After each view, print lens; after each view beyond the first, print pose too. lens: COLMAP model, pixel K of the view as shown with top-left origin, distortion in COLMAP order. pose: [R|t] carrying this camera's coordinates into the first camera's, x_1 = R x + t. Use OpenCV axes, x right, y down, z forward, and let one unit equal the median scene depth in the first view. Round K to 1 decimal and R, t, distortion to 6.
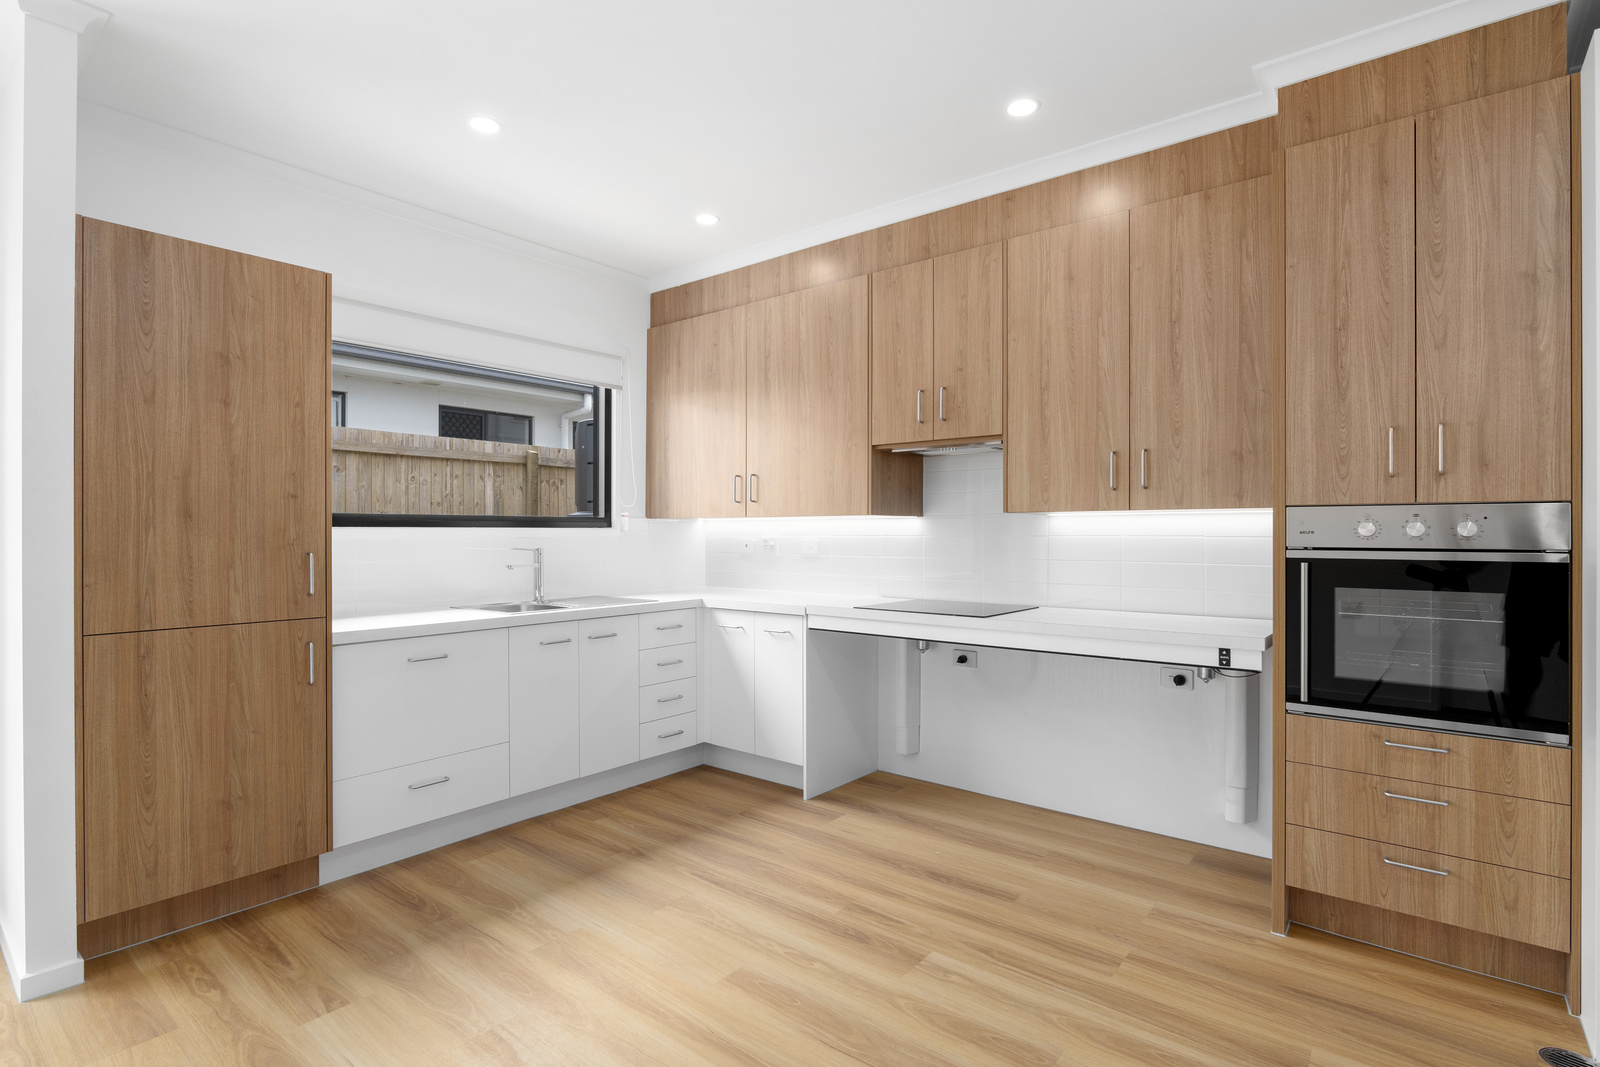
lens RADIAL K [[781.0, 0, 800.0], [0, 781.0, 533.5], [0, 0, 1]] dist [-0.009241, 0.000366]
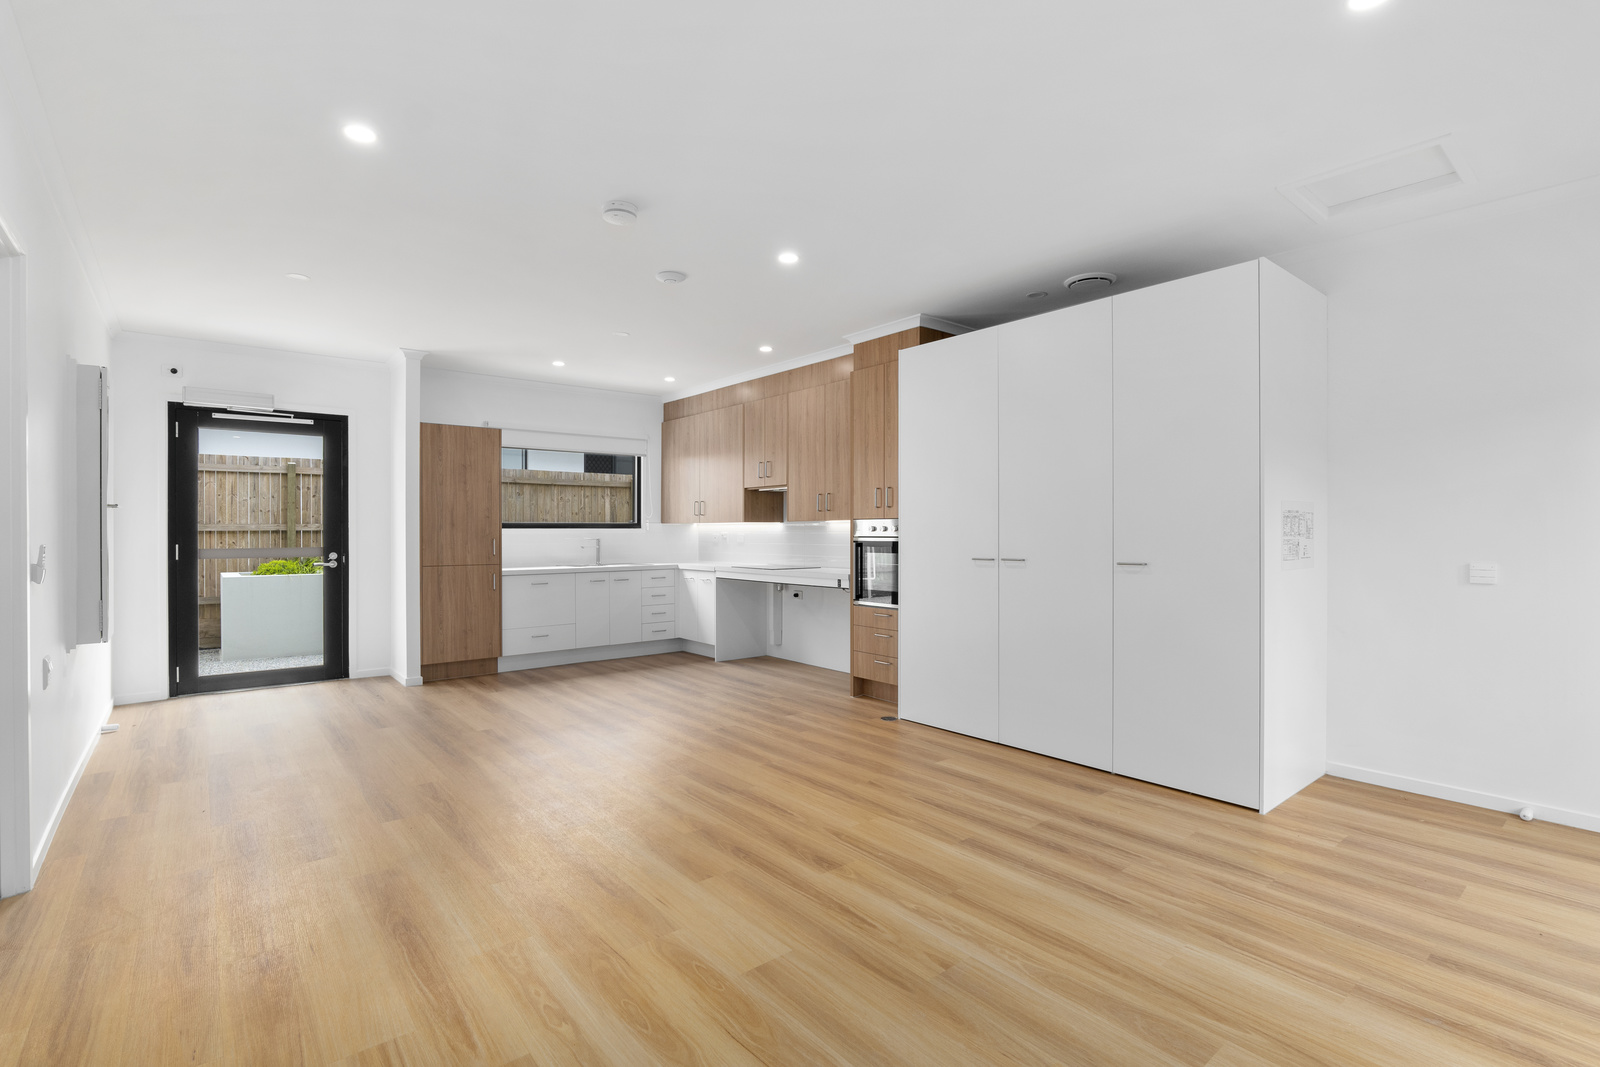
lens RADIAL K [[750.3, 0, 800.0], [0, 750.3, 533.5], [0, 0, 1]] dist [-0.024754, 0.007785]
pose [[0.979228, -0.000923, -0.202761, 0.614366], [0.001256, 0.999998, 0.001515, 0.003349], [0.202759, -0.001738, 0.979227, -0.865372]]
